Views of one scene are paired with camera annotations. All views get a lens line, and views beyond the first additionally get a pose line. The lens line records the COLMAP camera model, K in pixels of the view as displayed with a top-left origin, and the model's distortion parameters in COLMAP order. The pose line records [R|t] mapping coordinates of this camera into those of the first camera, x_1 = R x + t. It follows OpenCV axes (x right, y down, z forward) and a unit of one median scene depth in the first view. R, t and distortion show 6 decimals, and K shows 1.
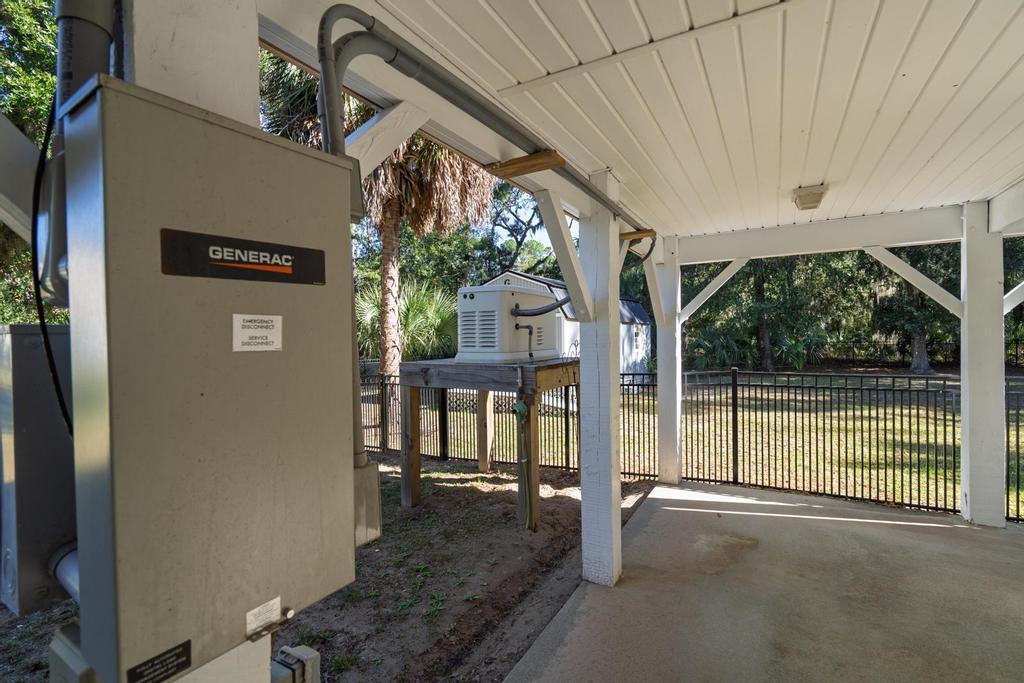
lens RADIAL K [[465.3, 0, 509.6], [0, 465.3, 341.4], [0, 0, 1]] dist [0.003693, 0.000724]
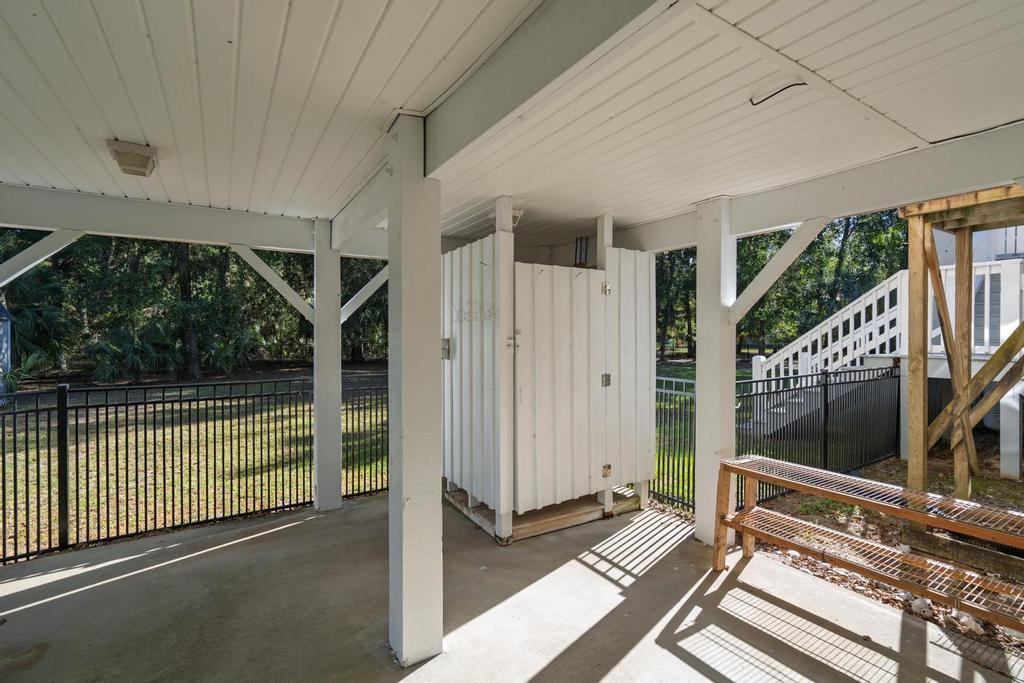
lens RADIAL K [[465.3, 0, 517.0], [0, 465.3, 340.5], [0, 0, 1]] dist [0.003693, 0.000724]
pose [[0.463311, 0.003588, 0.886189, 0.188751], [0.003828, 0.999974, -0.006050, -0.003292], [-0.886188, 0.006195, 0.463285, 0.066079]]
